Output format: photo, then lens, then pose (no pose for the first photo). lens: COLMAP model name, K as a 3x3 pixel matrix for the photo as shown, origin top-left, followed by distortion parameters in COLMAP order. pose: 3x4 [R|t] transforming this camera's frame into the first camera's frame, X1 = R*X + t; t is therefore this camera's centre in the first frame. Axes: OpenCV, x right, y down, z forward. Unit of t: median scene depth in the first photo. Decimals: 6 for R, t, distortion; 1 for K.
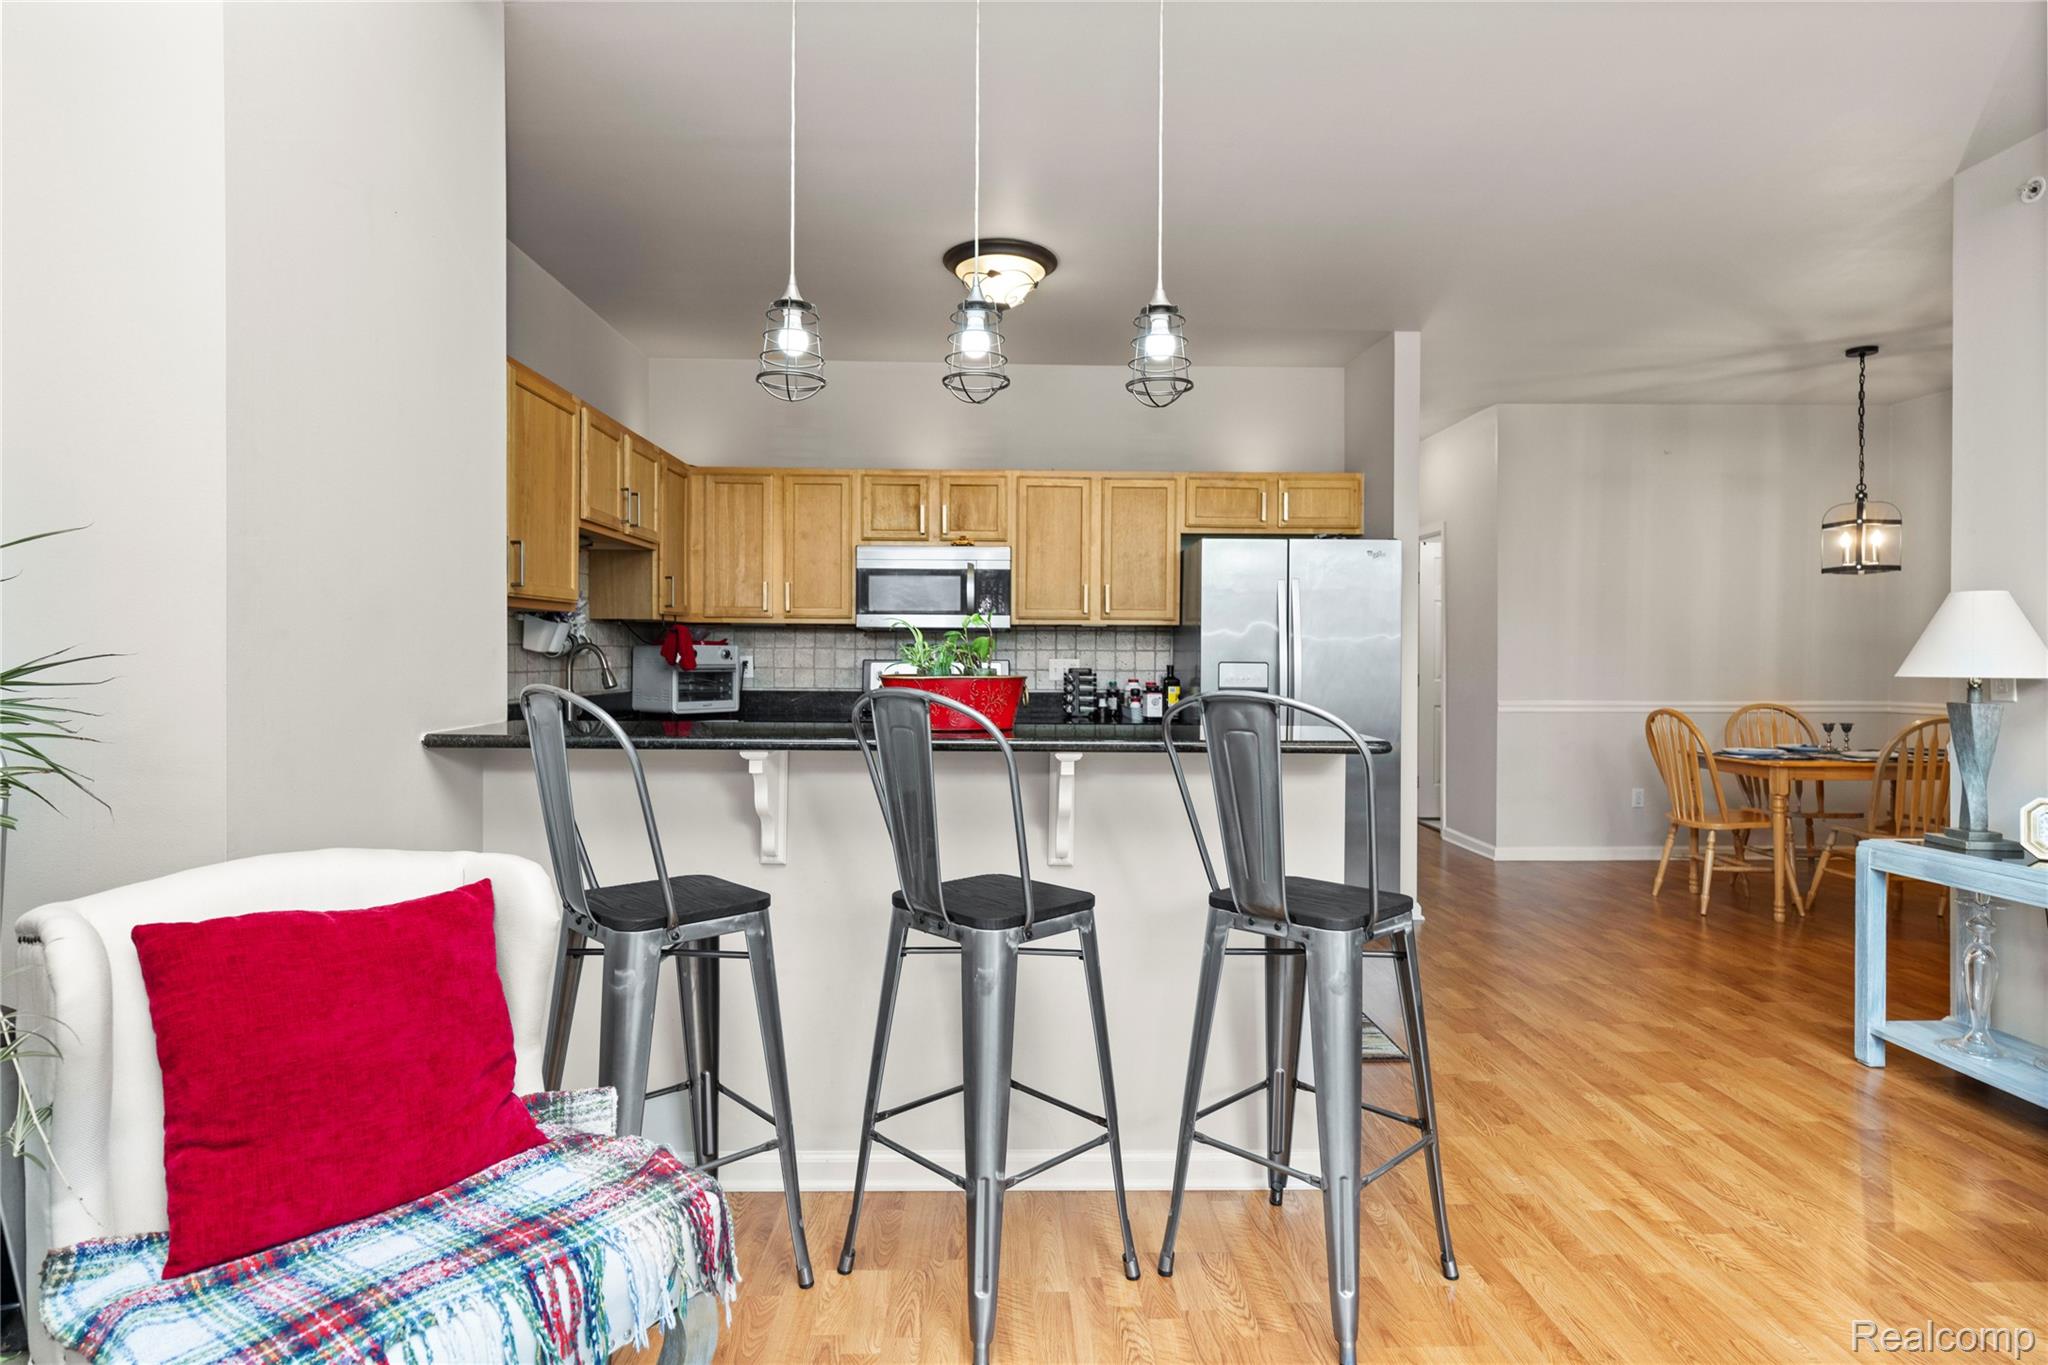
lens RADIAL K [[1095.3, 0, 1023.3], [0, 1095.3, 660.4], [0, 0, 1]] dist [0.002550, 0.000547]
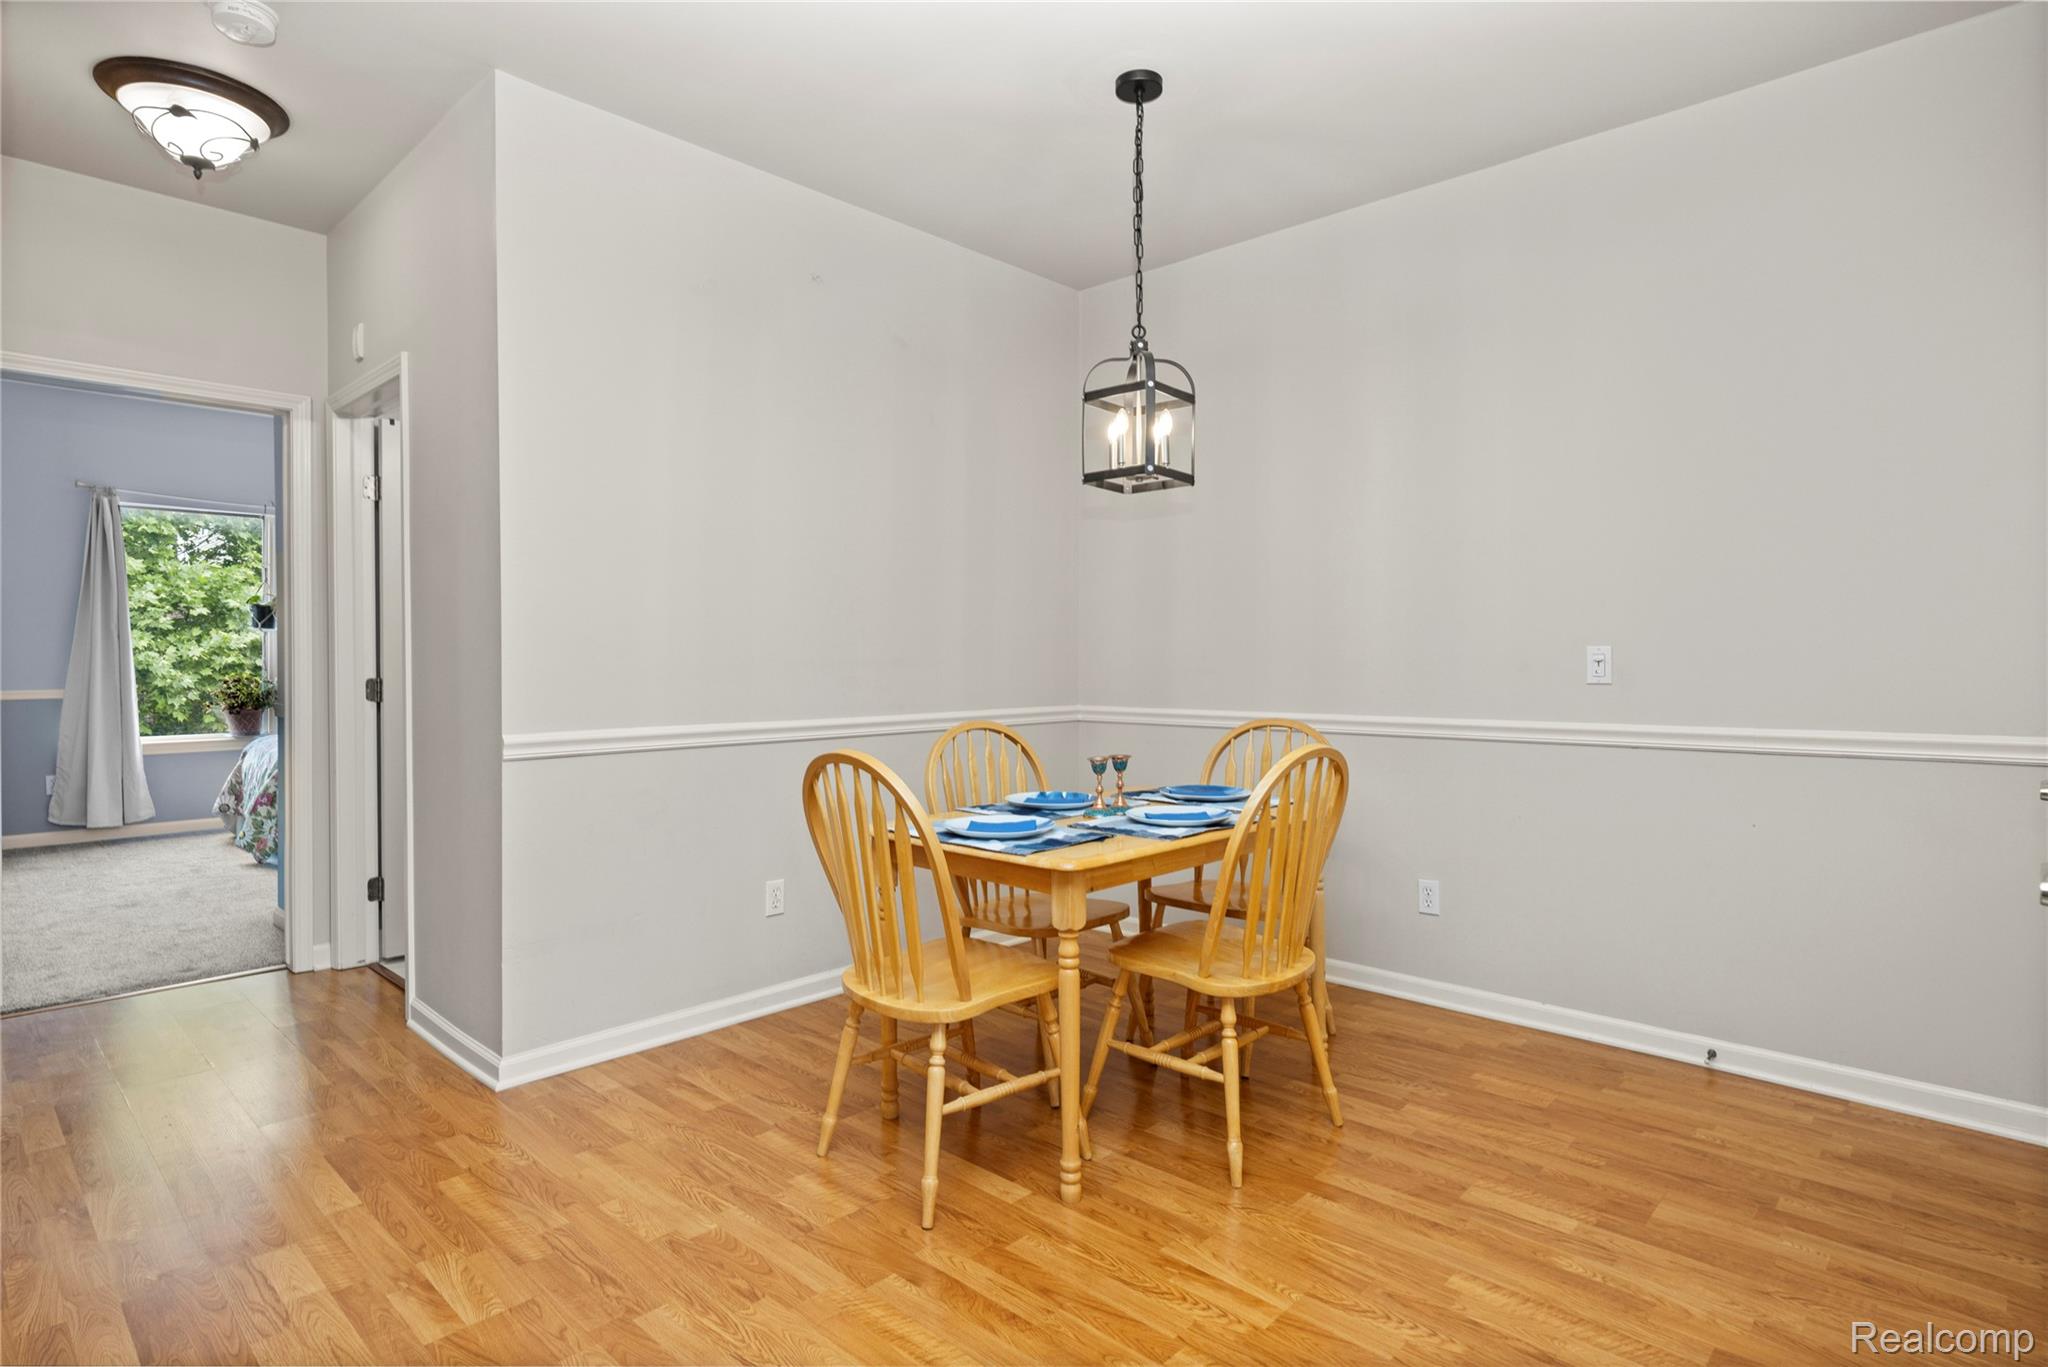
lens RADIAL K [[1095.3, 0, 1037.1], [0, 1095.3, 677.0], [0, 0, 1]] dist [0.002550, 0.000547]
pose [[0.720334, -0.011914, 0.693525, 0.338201], [0.002079, 0.999885, 0.015018, 0.008524], [-0.693624, -0.009376, 0.720276, 0.632642]]
